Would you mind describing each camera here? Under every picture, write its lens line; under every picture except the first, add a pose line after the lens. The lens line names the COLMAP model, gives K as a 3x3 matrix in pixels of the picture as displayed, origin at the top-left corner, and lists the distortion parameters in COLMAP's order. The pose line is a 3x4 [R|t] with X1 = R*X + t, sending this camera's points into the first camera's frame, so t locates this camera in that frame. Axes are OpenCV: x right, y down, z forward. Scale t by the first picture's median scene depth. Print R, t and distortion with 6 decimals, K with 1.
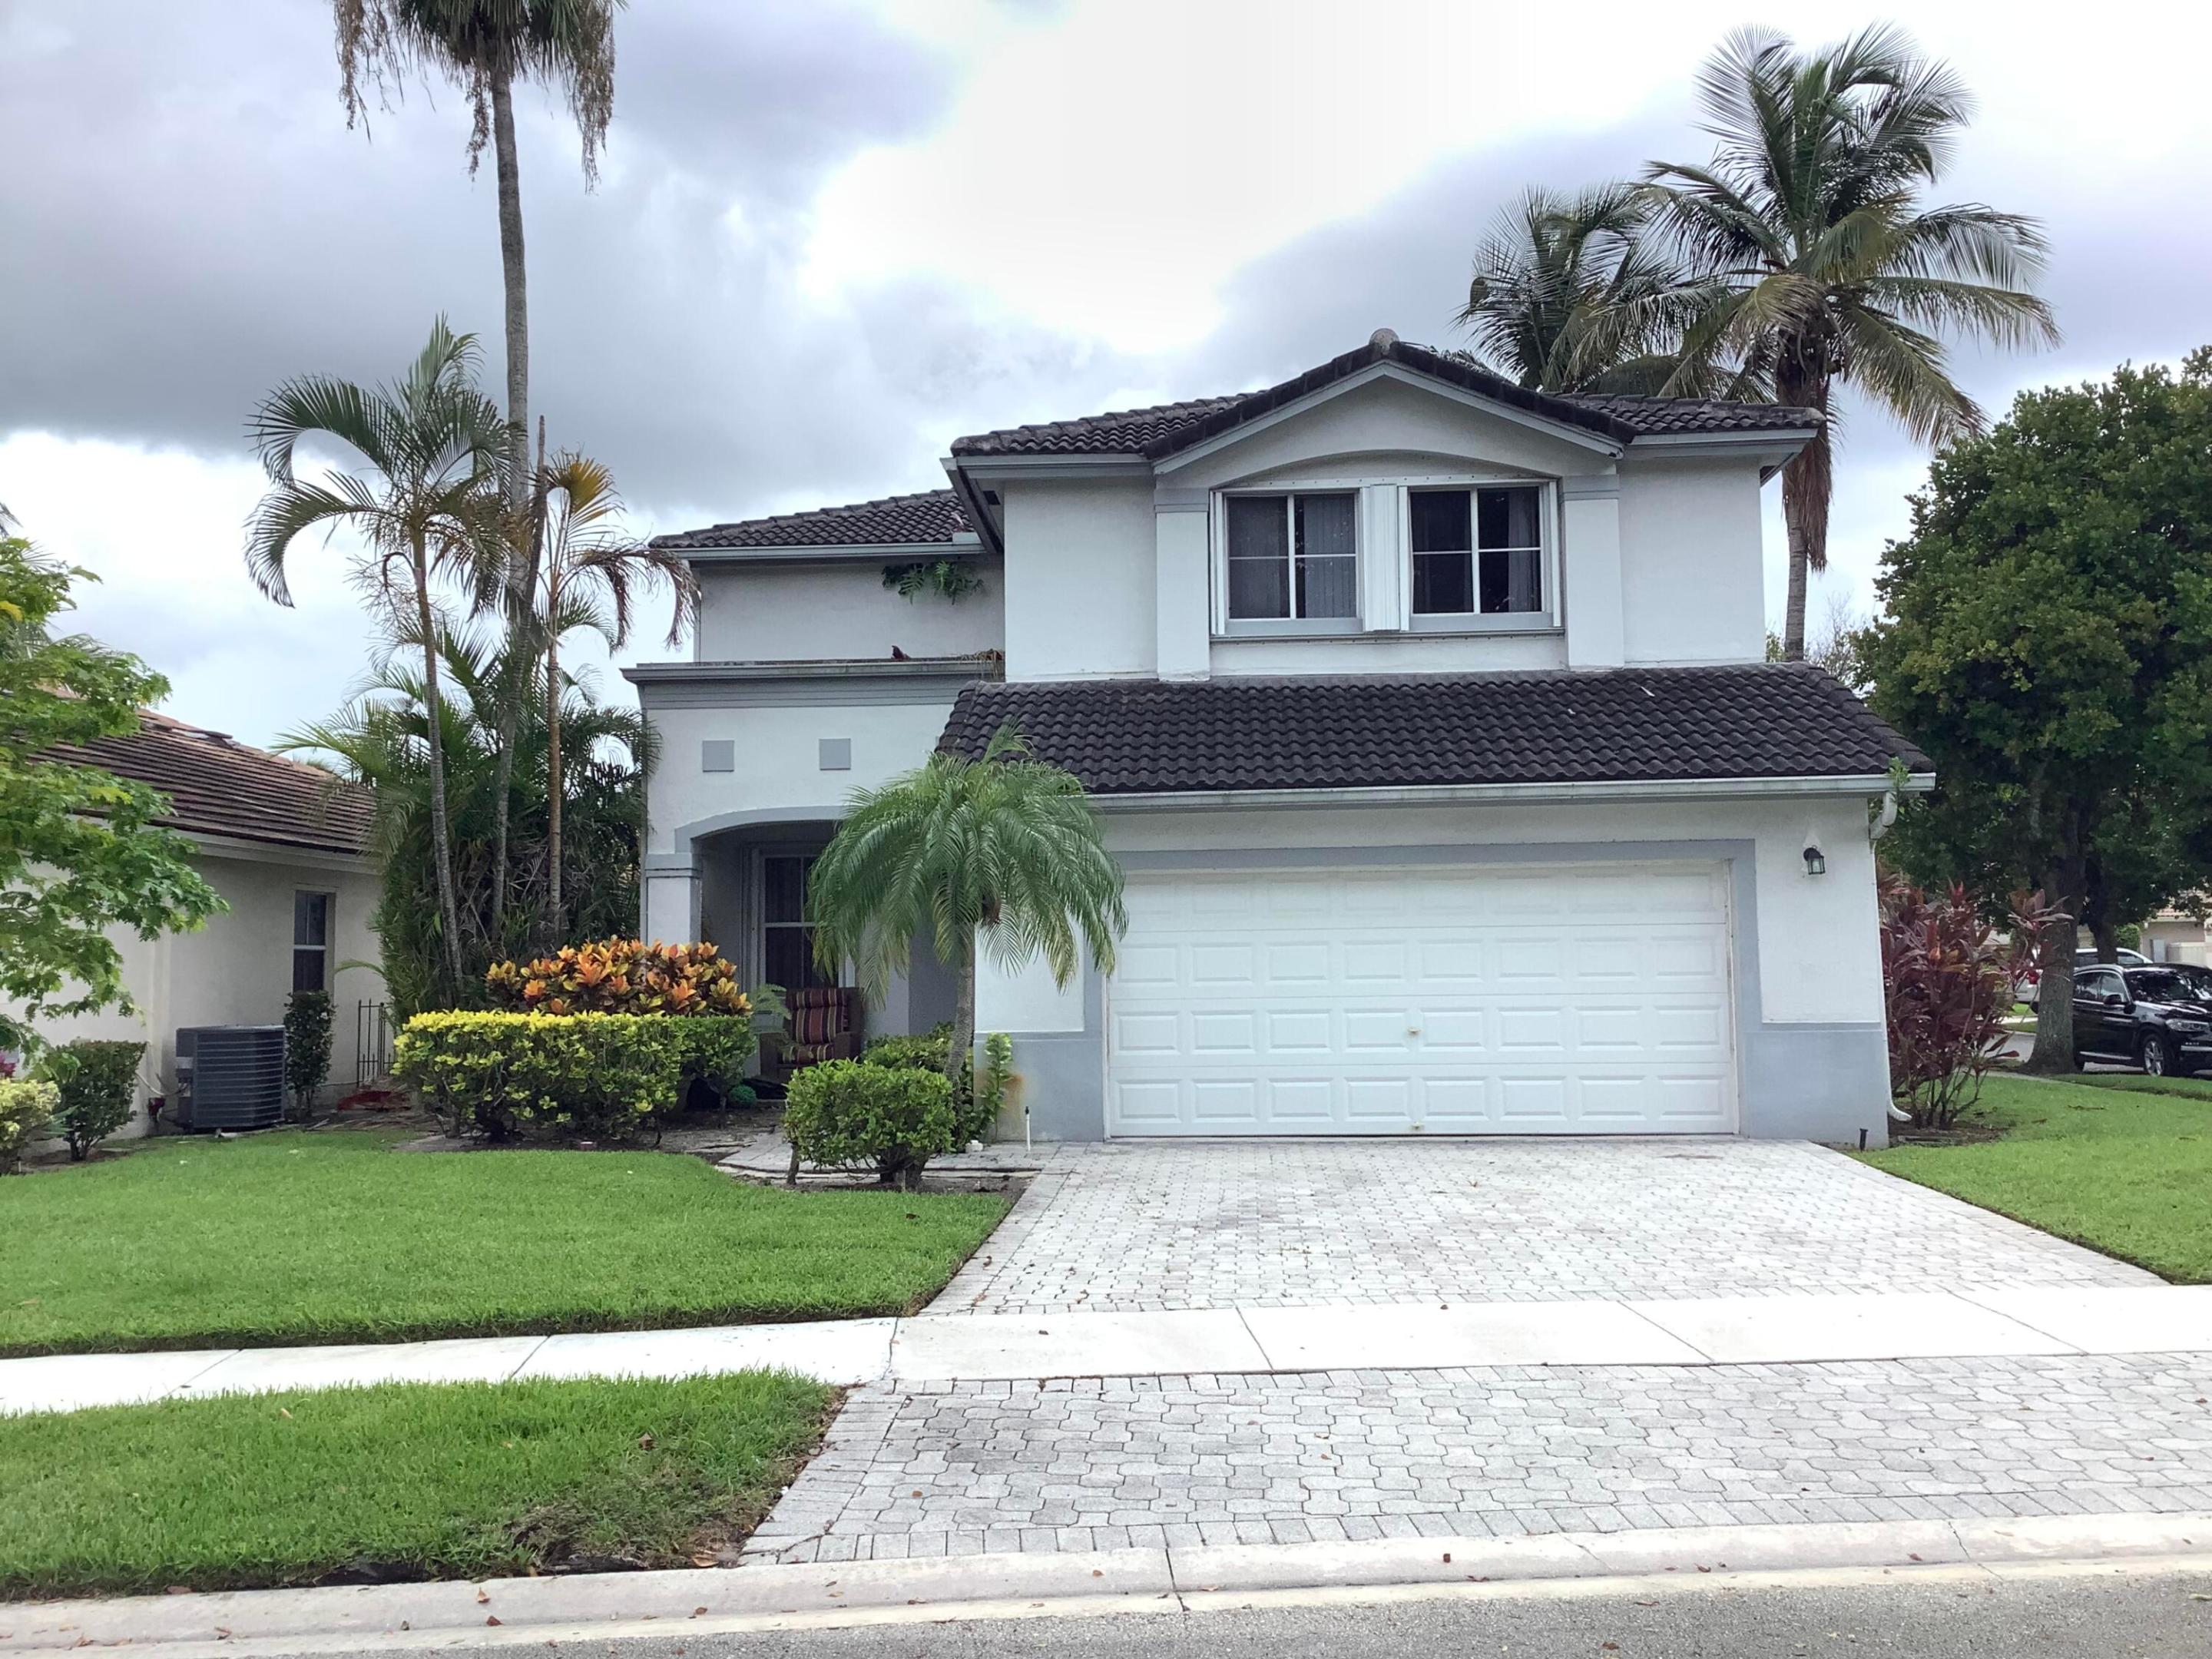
lens RADIAL K [[1994.7, 0, 1106.5], [0, 1994.7, 816.6], [0, 0, 1]] dist [0.105952, -0.164475]
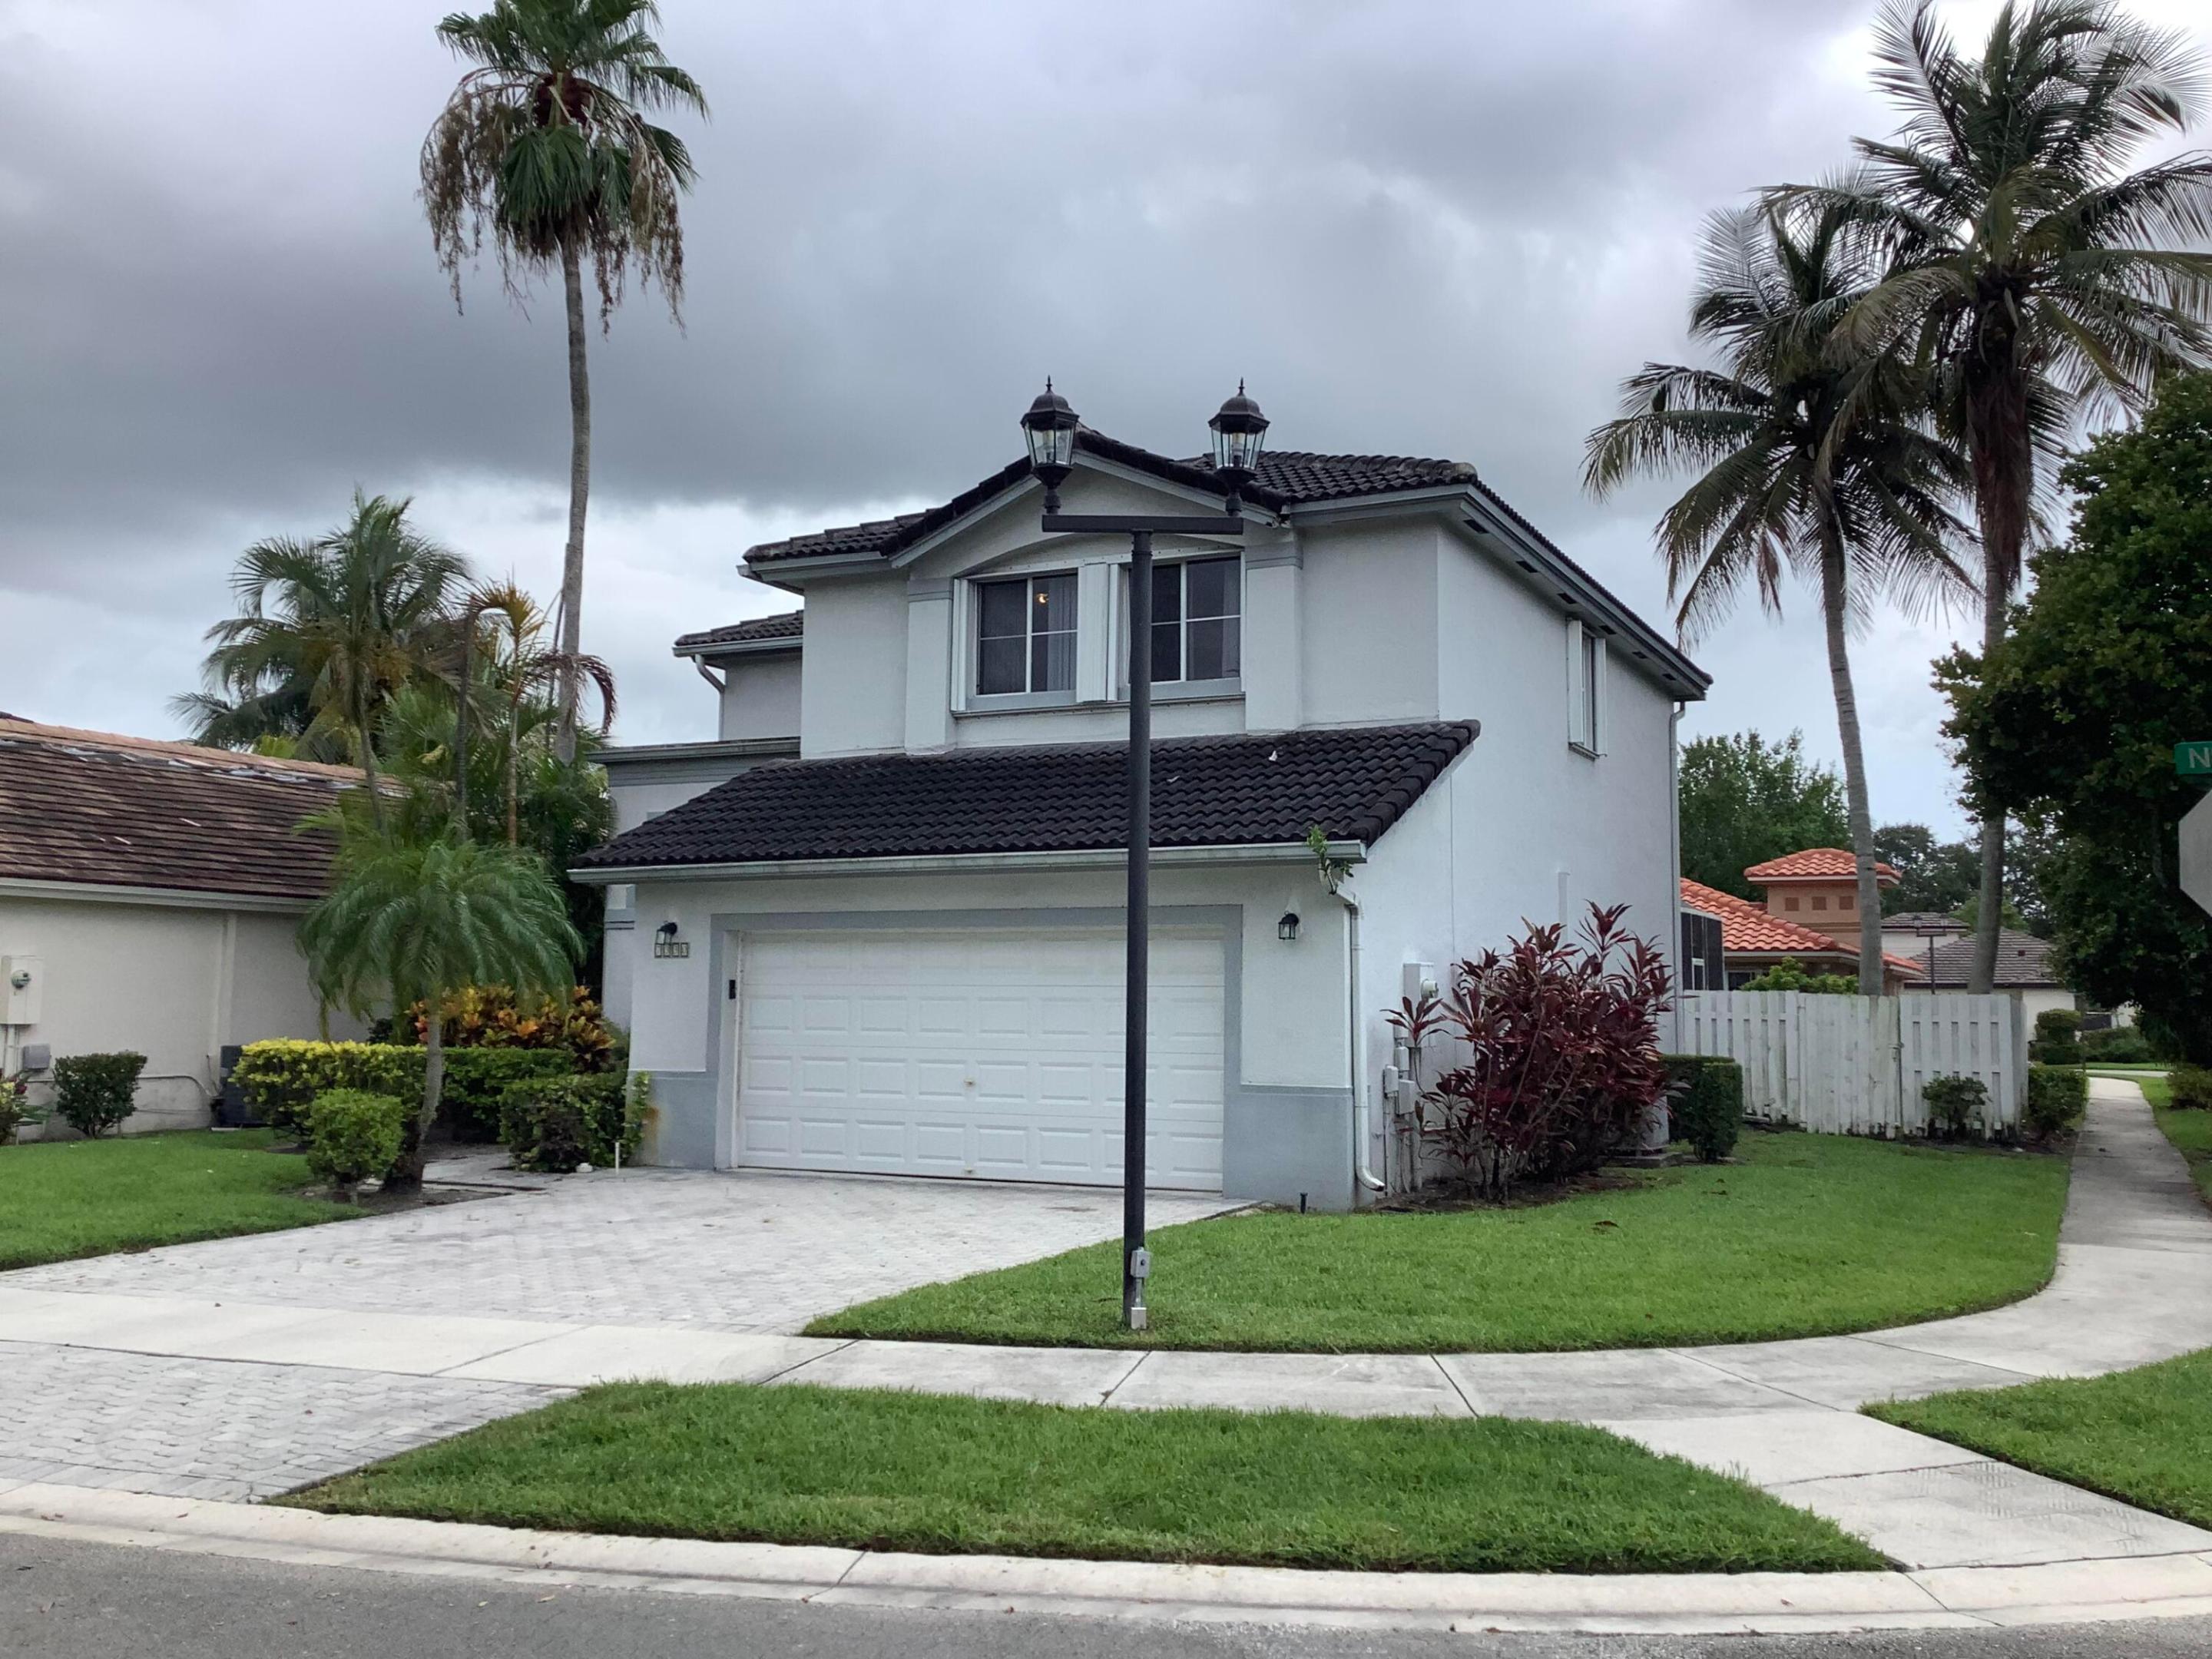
lens RADIAL K [[1994.7, 0, 1095.7], [0, 1994.7, 834.4], [0, 0, 1]] dist [0.105952, -0.164475]
pose [[0.916338, -0.012513, -0.400210, 0.561320], [0.009539, 0.999910, -0.009422, -0.013054], [0.400292, 0.004816, 0.916375, 0.035022]]
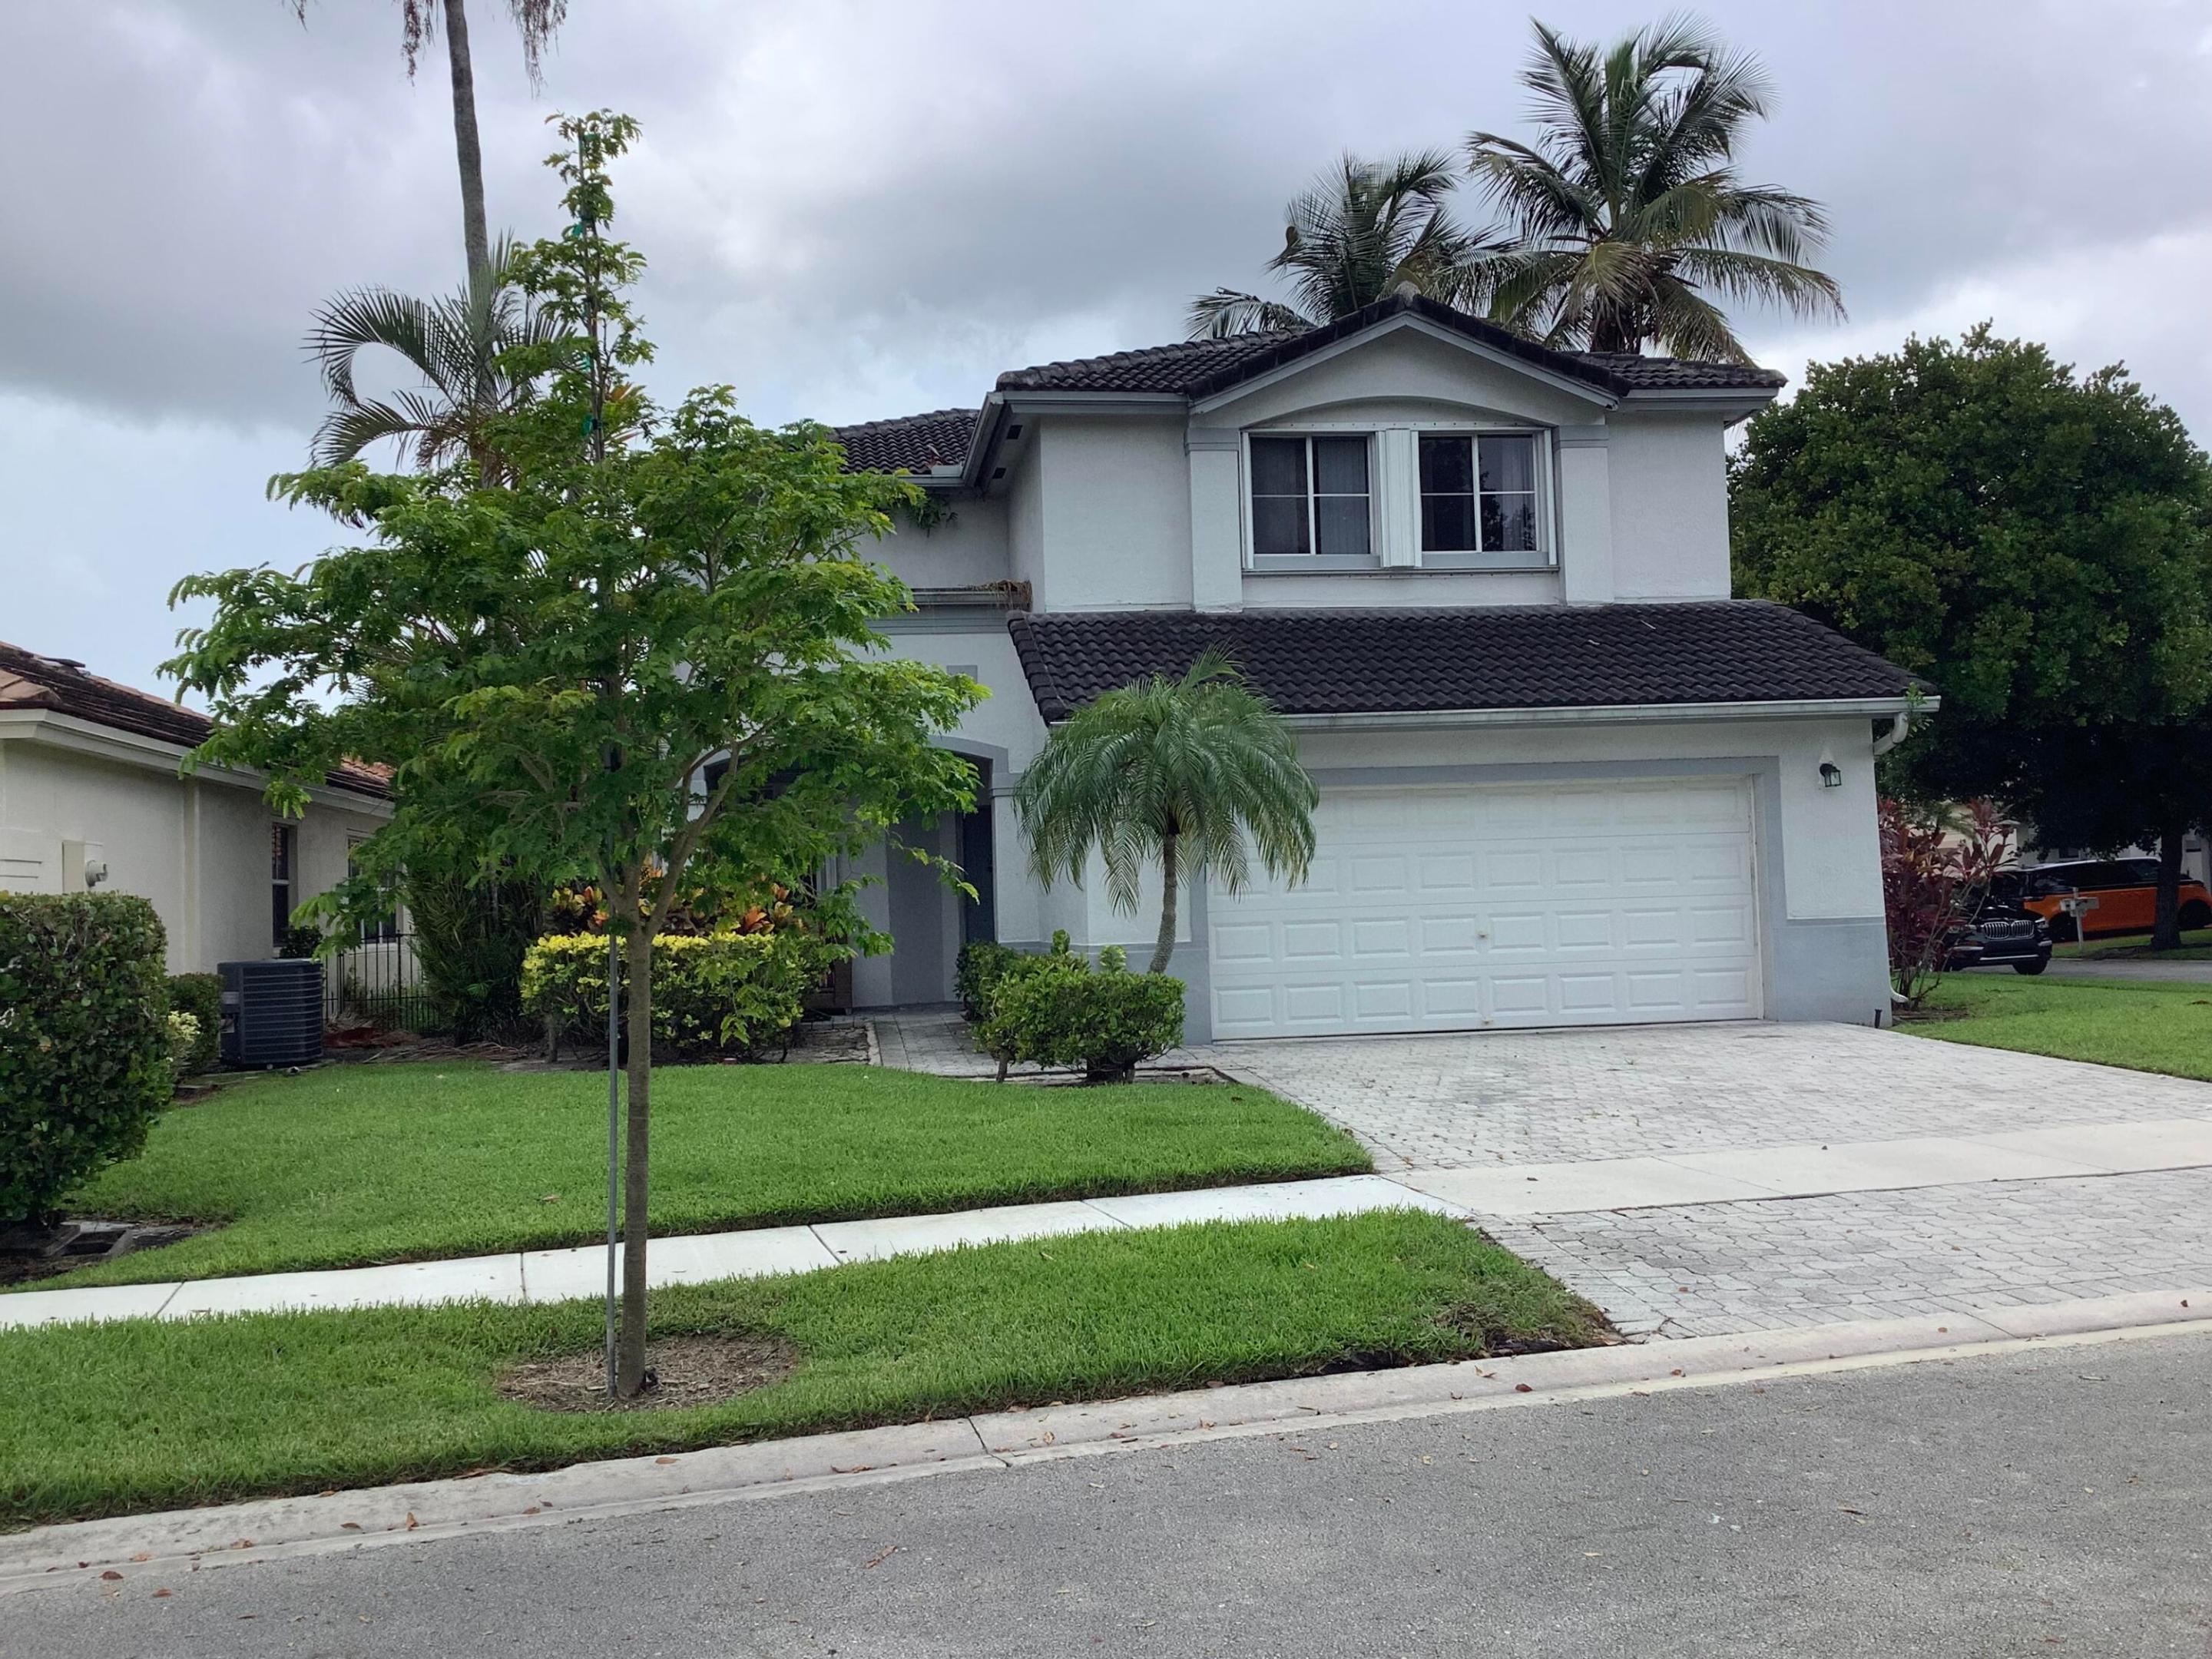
lens RADIAL K [[1994.7, 0, 1108.4], [0, 1994.7, 828.6], [0, 0, 1]] dist [0.105952, -0.164475]
pose [[0.981683, -0.011918, 0.190150, -0.219865], [0.005398, 0.999381, 0.034771, 0.009054], [-0.190446, -0.033107, 0.981139, -0.026053]]
